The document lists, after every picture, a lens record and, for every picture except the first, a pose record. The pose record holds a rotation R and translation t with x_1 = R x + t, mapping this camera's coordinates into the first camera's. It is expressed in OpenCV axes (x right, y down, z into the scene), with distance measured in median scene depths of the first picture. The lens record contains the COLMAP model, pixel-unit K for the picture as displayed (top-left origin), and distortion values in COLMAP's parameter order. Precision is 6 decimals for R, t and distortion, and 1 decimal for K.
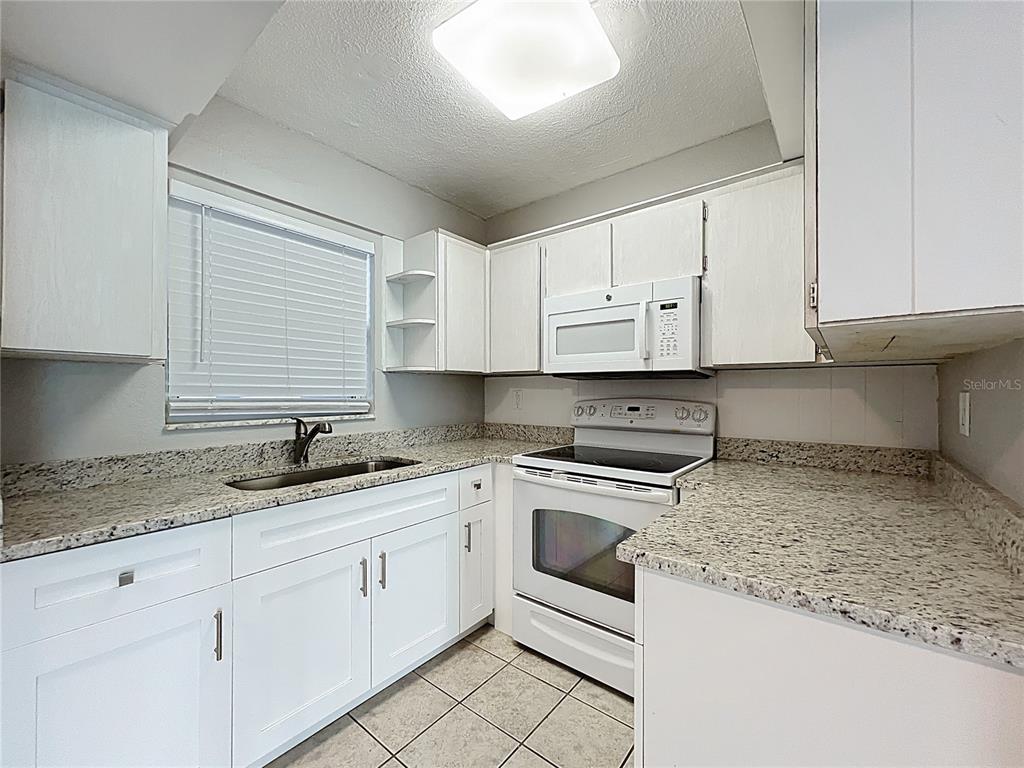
lens RADIAL K [[423.7, 0, 514.2], [0, 423.7, 388.3], [0, 0, 1]] dist [-0.001281, 0.000398]
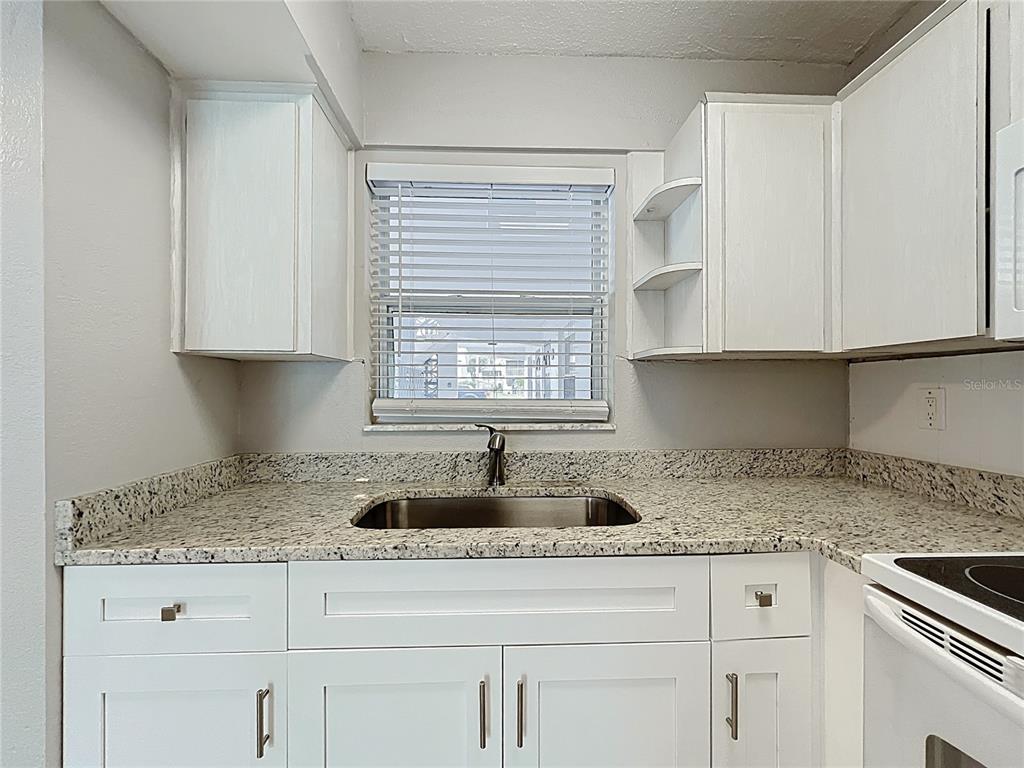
lens RADIAL K [[423.7, 0, 508.7], [0, 423.7, 389.3], [0, 0, 1]] dist [-0.001281, 0.000398]
pose [[0.649518, 0.000361, -0.760346, 0.088730], [0.005347, 0.999973, 0.005043, 0.002705], [0.760327, -0.007341, 0.649499, 0.544160]]
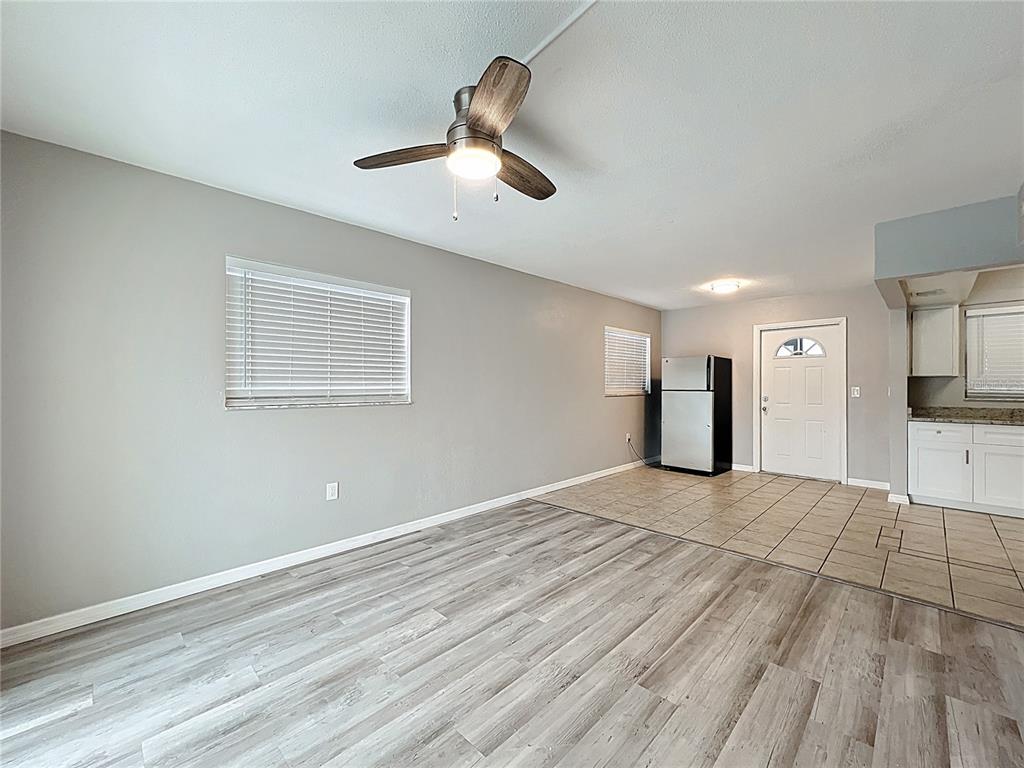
lens RADIAL K [[423.7, 0, 511.2], [0, 423.7, 384.2], [0, 0, 1]] dist [-0.001281, 0.000398]
pose [[-0.102049, -0.000473, -0.994779, 2.014865], [0.004516, 0.999989, -0.000939, -0.016372], [0.994769, -0.004589, -0.102046, -1.517531]]
